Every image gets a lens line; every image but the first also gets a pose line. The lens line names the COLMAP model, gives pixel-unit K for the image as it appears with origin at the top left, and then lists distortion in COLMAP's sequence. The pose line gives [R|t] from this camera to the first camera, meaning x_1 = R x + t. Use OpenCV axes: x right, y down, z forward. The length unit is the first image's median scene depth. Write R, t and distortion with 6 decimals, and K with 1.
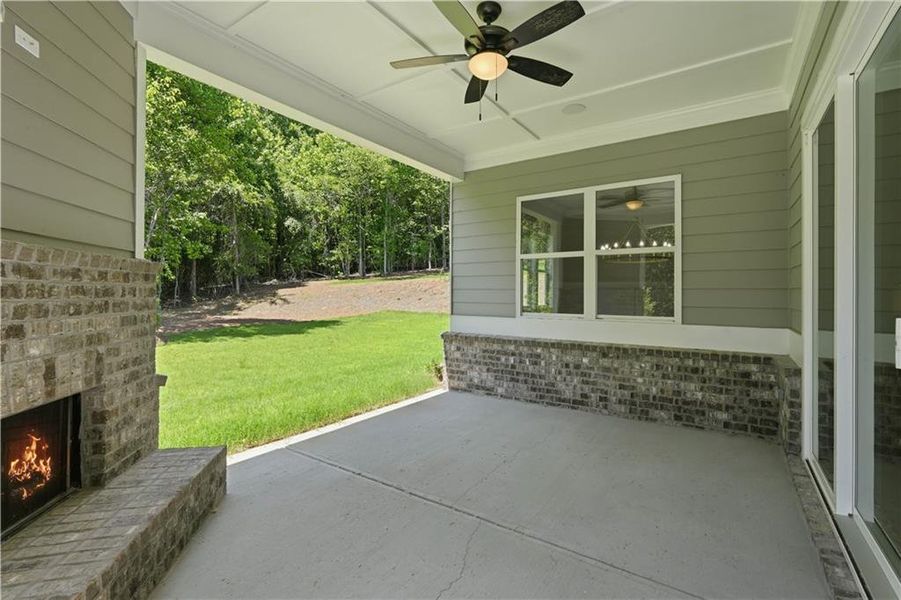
lens RADIAL K [[400.3, 0, 449.4], [0, 400.3, 297.7], [0, 0, 1]] dist [-0.009543, 0.000426]
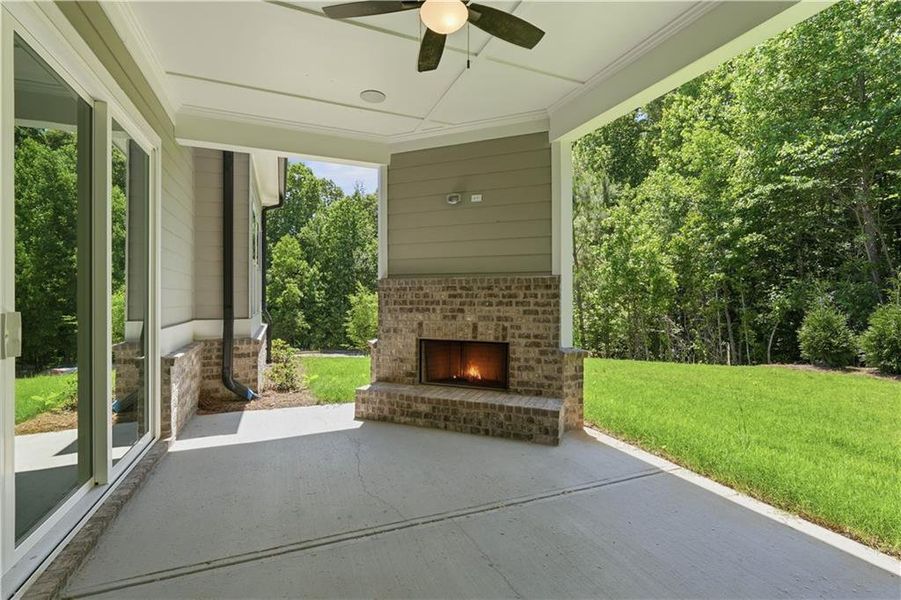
lens RADIAL K [[400.3, 0, 449.4], [0, 400.3, 297.7], [0, 0, 1]] dist [-0.009543, 0.000426]
pose [[-0.527868, -0.002797, -0.849322, 0.997321], [-0.009852, 0.999947, 0.002830, -0.008119], [0.849269, 0.009861, -0.527868, 1.820406]]
